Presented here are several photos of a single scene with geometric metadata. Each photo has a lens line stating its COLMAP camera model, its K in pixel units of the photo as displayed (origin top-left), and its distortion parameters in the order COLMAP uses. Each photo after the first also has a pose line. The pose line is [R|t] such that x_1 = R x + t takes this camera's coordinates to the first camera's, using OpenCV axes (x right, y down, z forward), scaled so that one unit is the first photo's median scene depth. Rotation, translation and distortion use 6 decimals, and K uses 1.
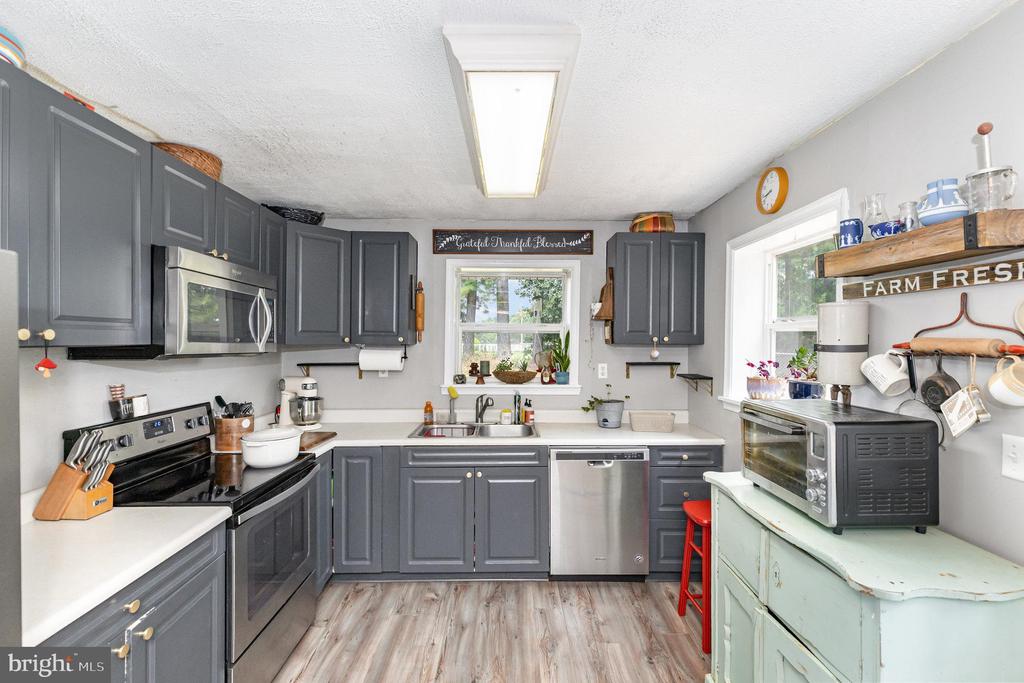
lens RADIAL K [[481.2, 0, 507.0], [0, 481.2, 343.5], [0, 0, 1]] dist [0.015464, -0.003187]
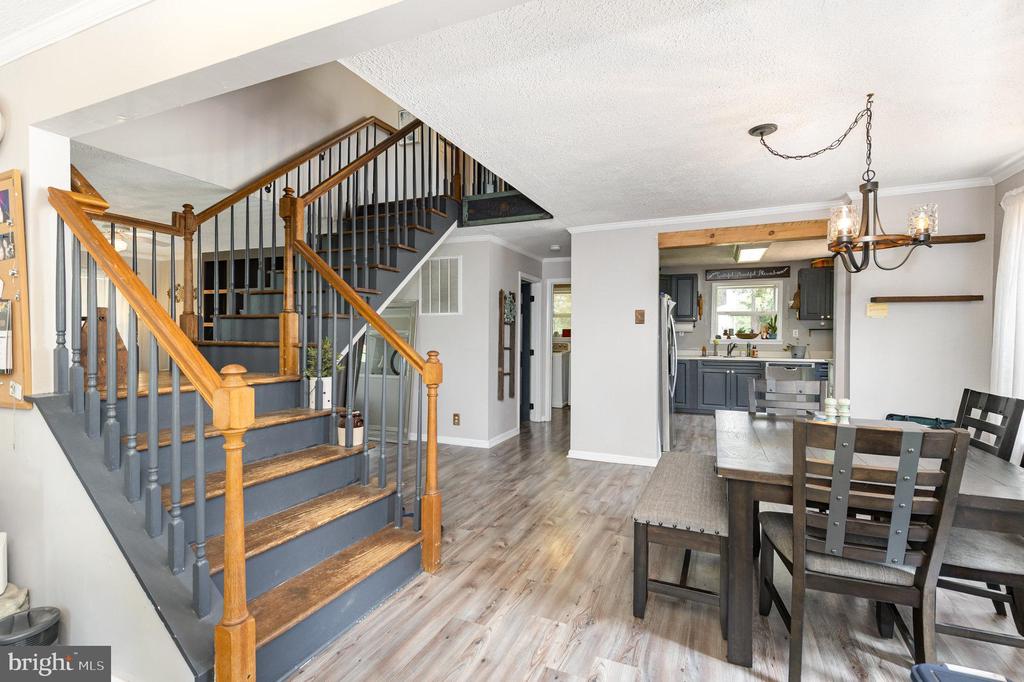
lens RADIAL K [[481.2, 0, 499.5], [0, 481.2, 335.2], [0, 0, 1]] dist [0.015464, -0.003187]
pose [[0.910612, 0.000744, -0.413261, -0.114127], [-0.002516, 0.999990, -0.003744, 0.088847], [0.413254, 0.004449, 0.910605, -1.625400]]
